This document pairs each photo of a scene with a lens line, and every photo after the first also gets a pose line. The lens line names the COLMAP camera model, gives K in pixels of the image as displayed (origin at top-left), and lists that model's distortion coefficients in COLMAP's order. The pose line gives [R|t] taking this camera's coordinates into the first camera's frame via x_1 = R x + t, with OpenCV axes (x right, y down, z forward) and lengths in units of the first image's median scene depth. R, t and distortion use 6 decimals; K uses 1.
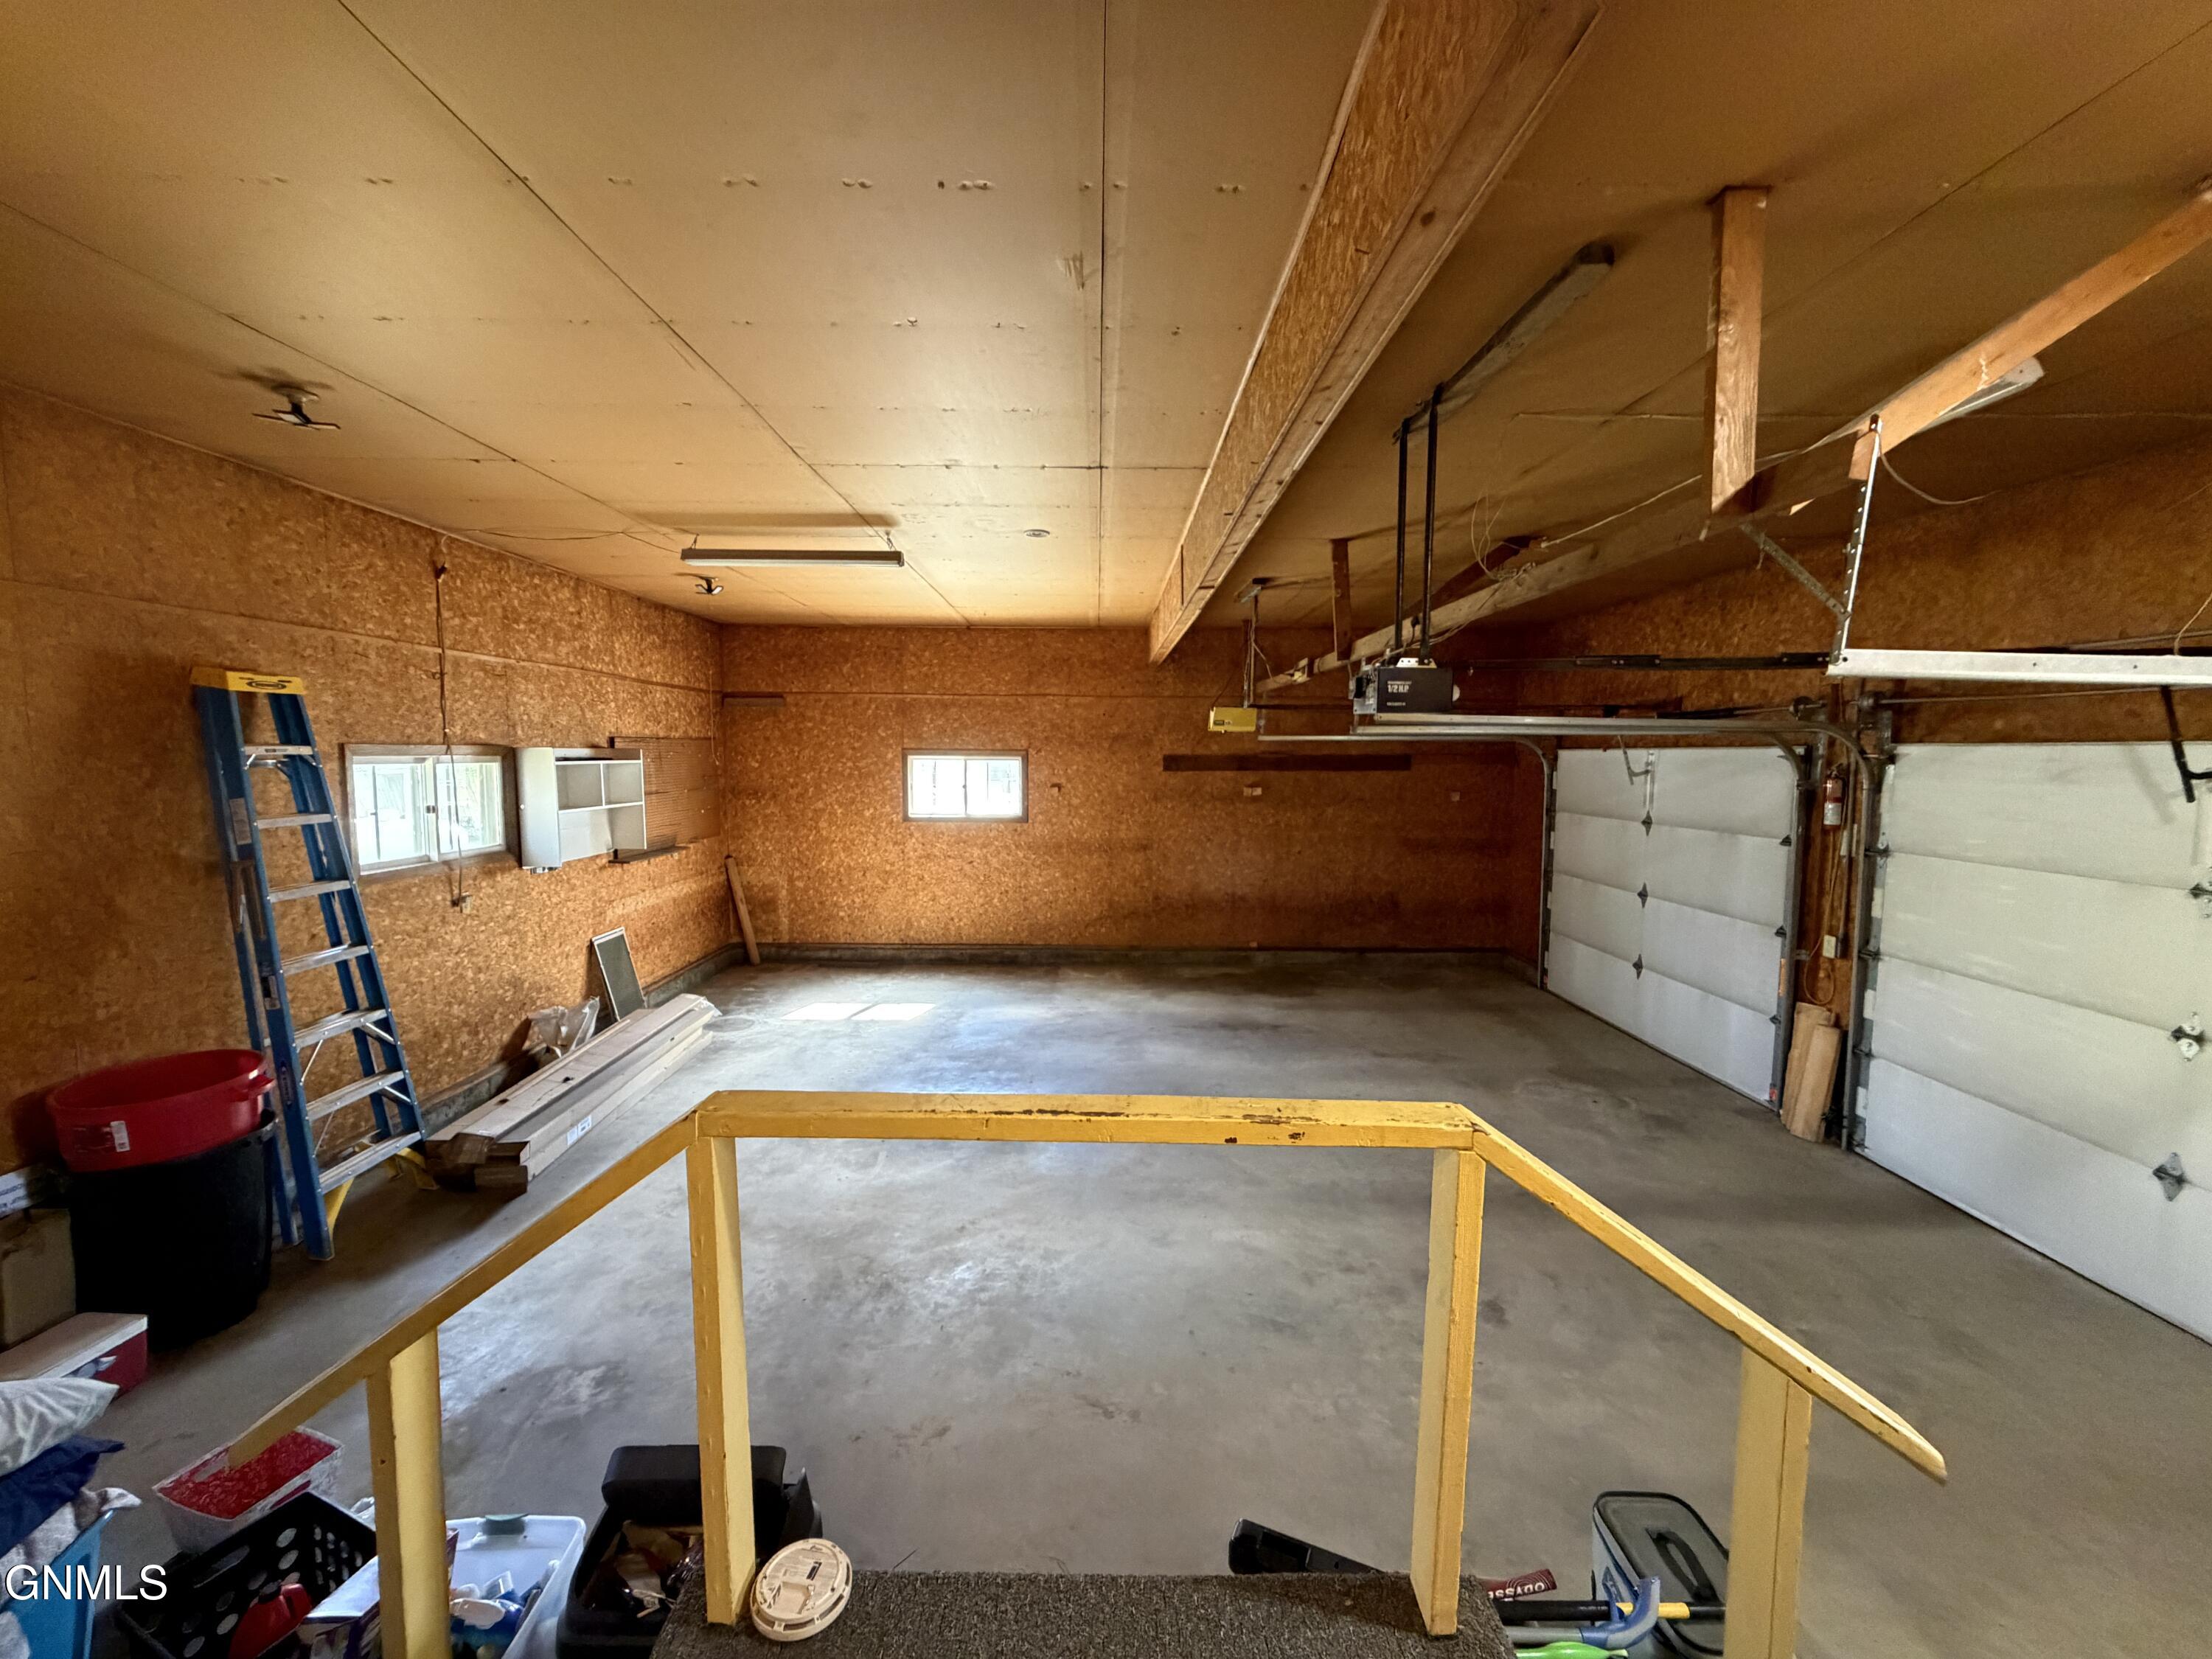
lens RADIAL K [[879.9, 0, 1102.7], [0, 879.9, 822.4], [0, 0, 1]] dist [0.000859, 0.000290]
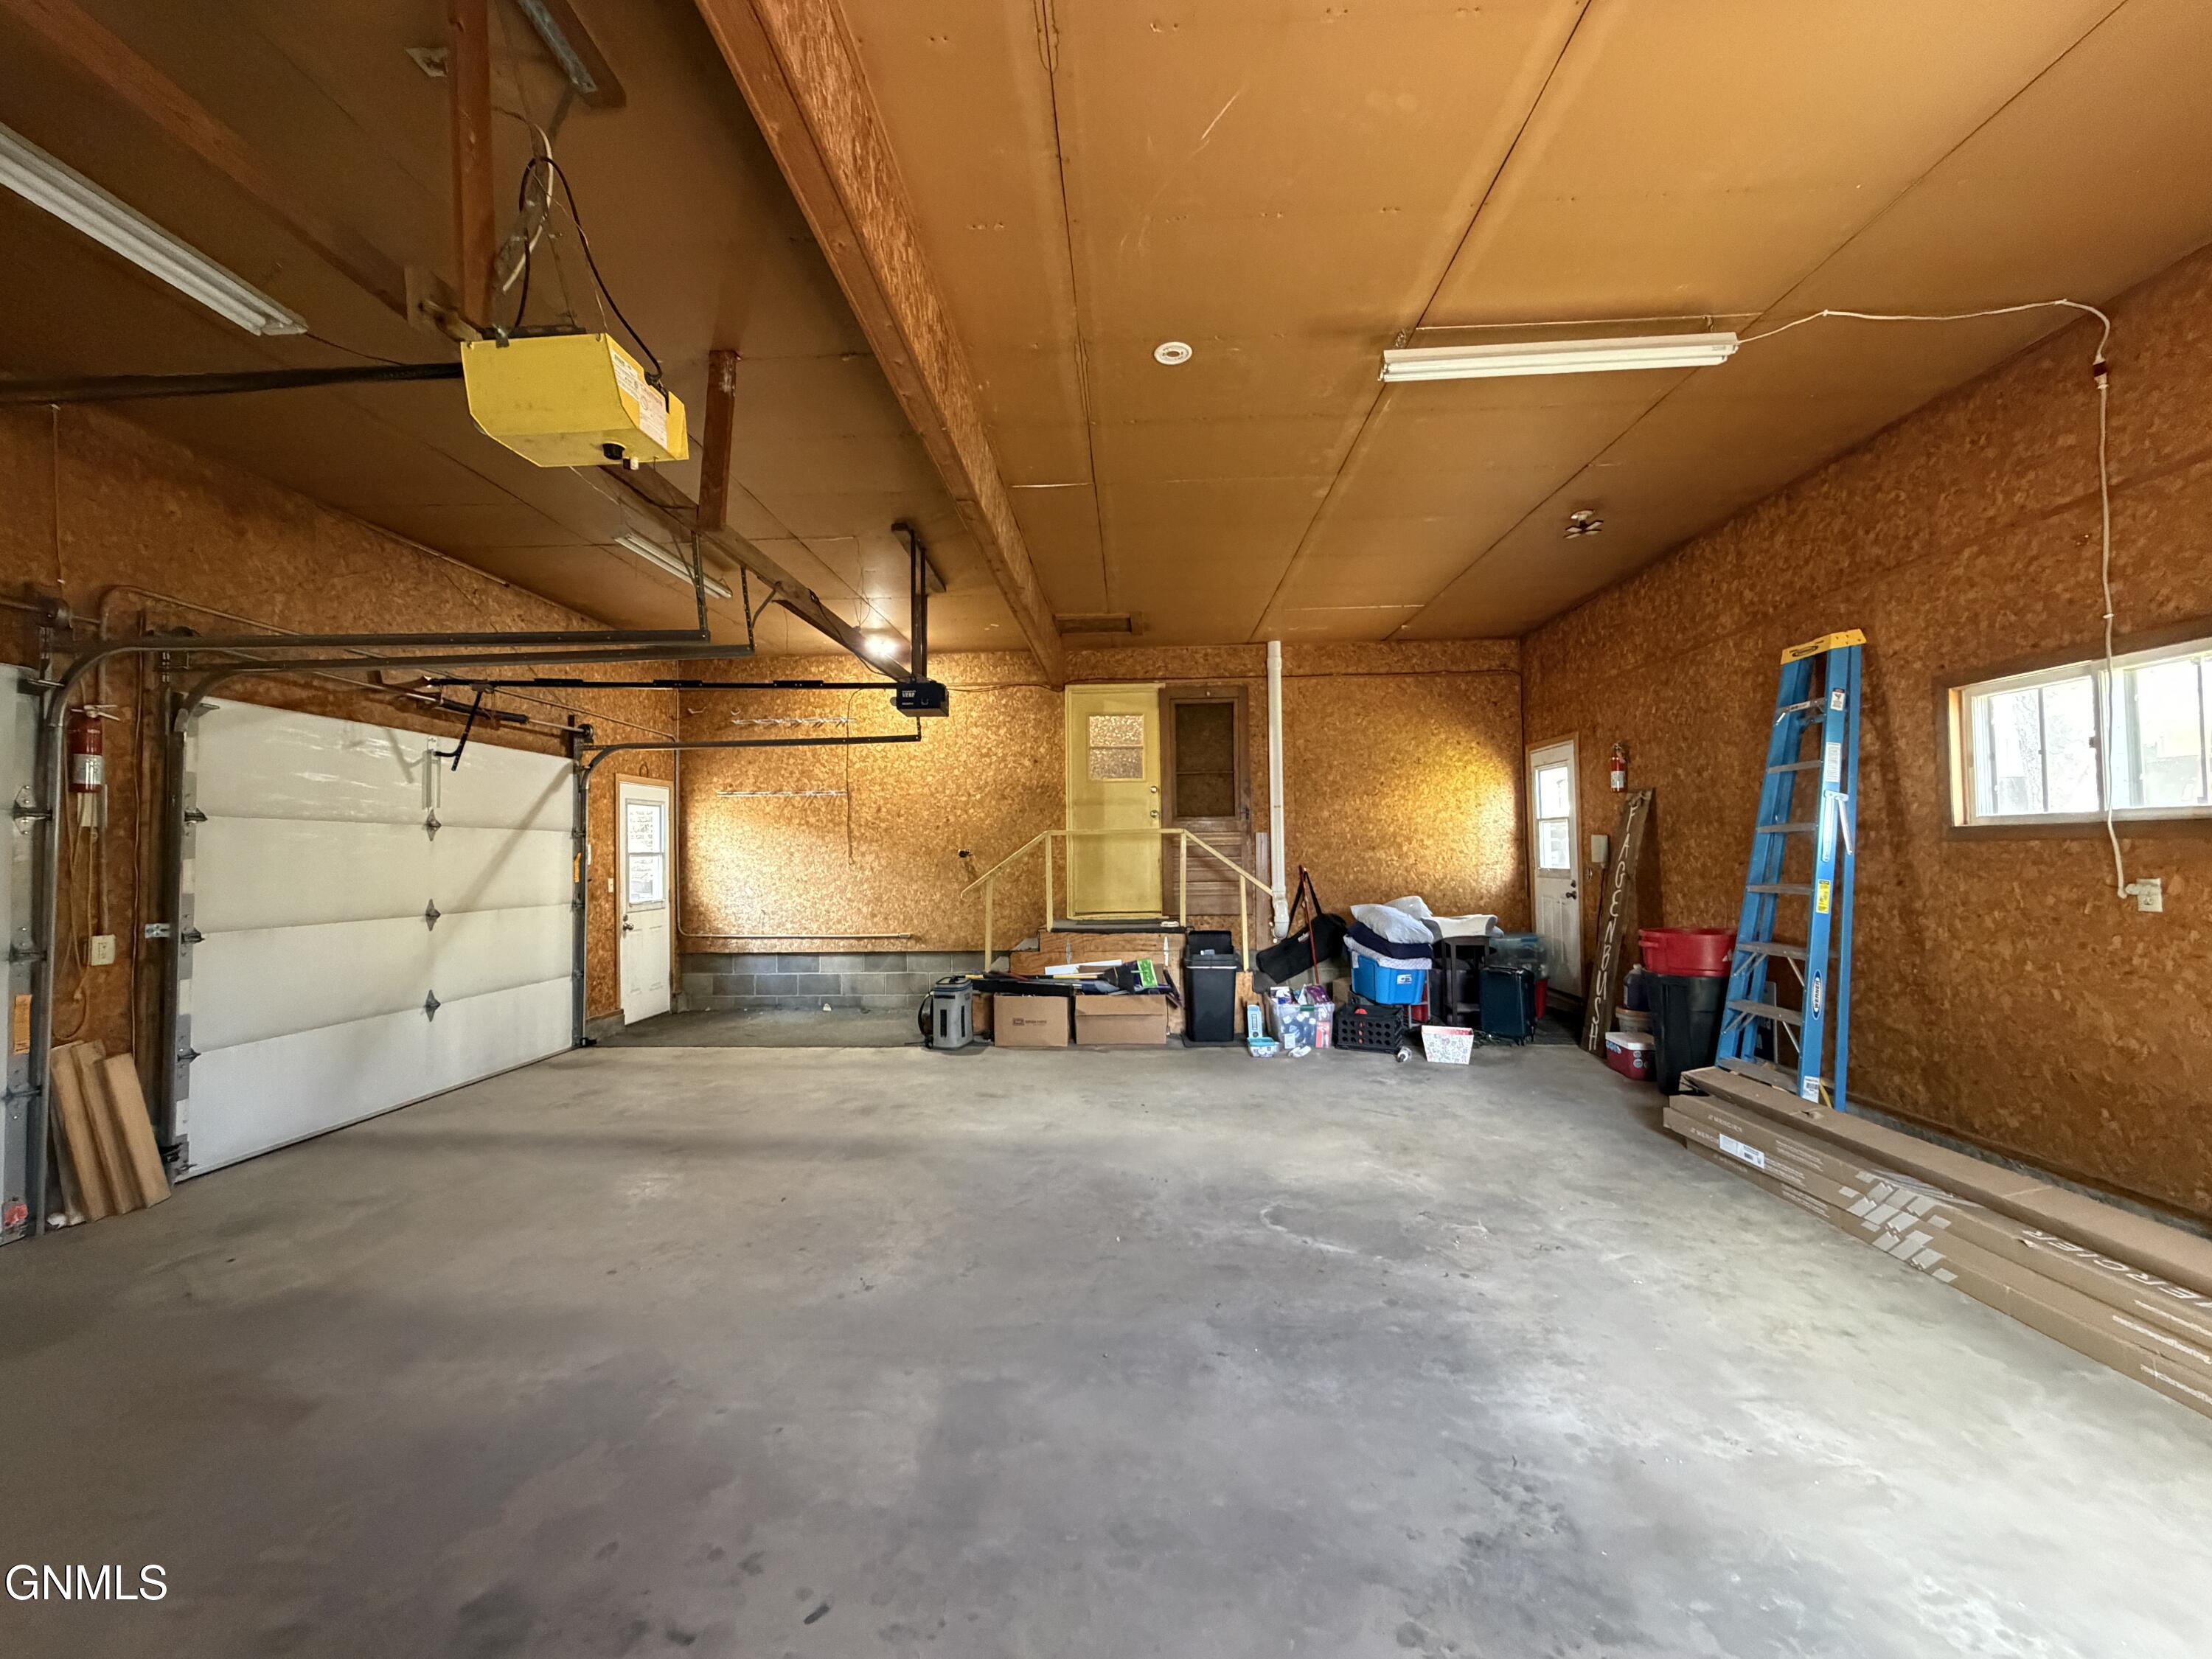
lens RADIAL K [[879.9, 0, 1098.8], [0, 879.9, 829.0], [0, 0, 1]] dist [0.000859, 0.000290]
pose [[-0.998881, 0.012564, 0.045605, -0.050614], [0.014898, 0.998577, 0.051199, 0.015263], [-0.044897, 0.051821, -0.997647, 1.856820]]
